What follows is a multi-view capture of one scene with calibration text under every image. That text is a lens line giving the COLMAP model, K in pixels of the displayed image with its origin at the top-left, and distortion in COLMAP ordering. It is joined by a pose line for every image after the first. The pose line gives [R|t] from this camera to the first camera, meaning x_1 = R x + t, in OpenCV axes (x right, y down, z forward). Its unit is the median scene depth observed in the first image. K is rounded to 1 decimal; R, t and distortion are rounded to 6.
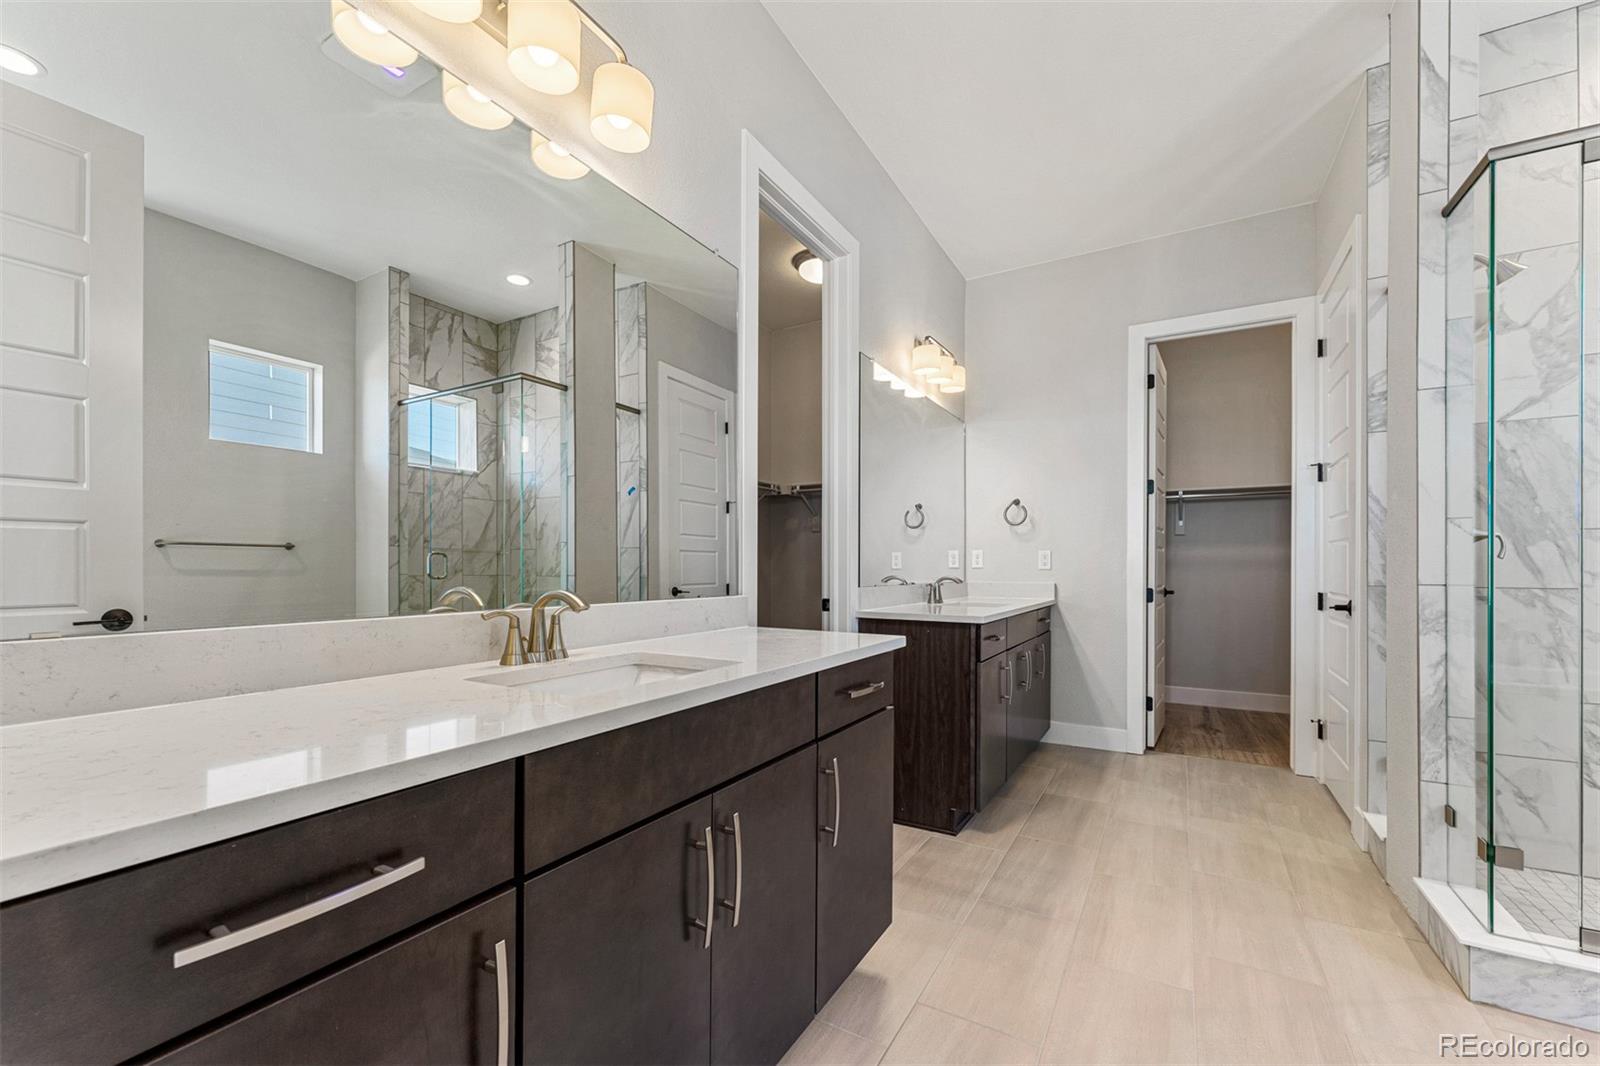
lens RADIAL K [[658.7, 0, 790.9], [0, 658.7, 556.5], [0, 0, 1]] dist [0.000704, 0.000079]
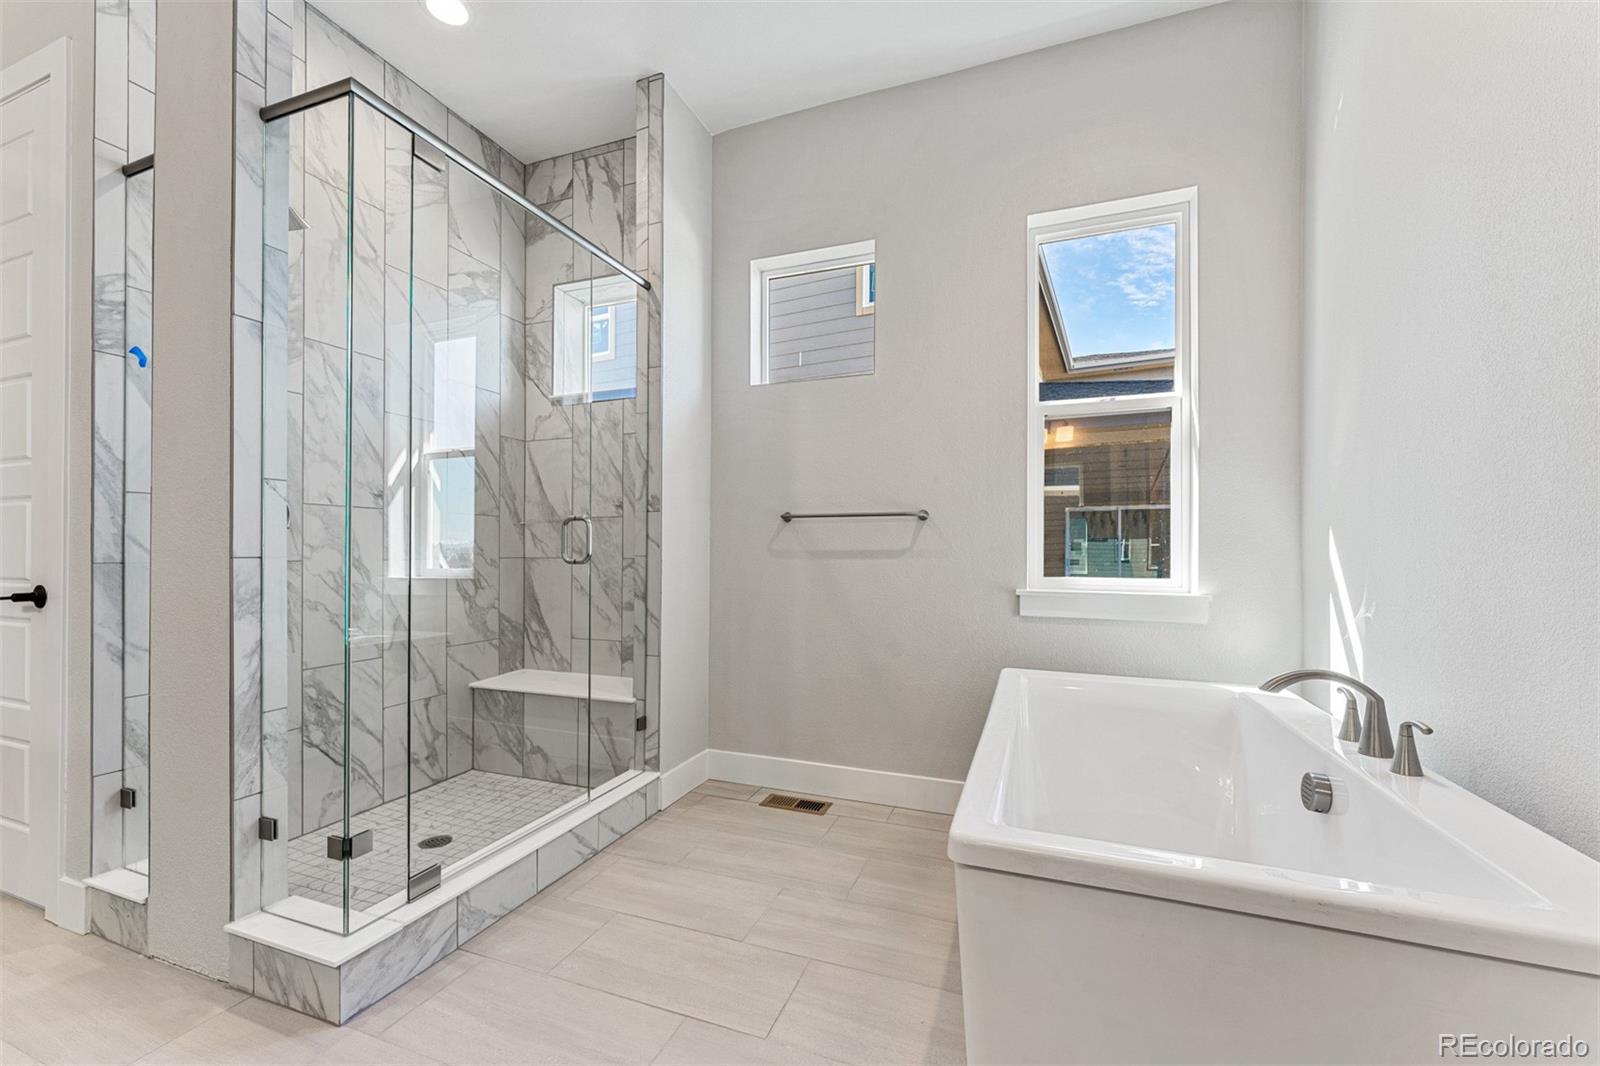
lens RADIAL K [[658.7, 0, 790.9], [0, 658.7, 556.5], [0, 0, 1]] dist [0.000704, 0.000079]
pose [[-0.159217, -0.003259, 0.987238, 0.054121], [-0.018962, 0.999820, 0.000242, 0.029096], [-0.987062, -0.018682, -0.159250, 0.465001]]
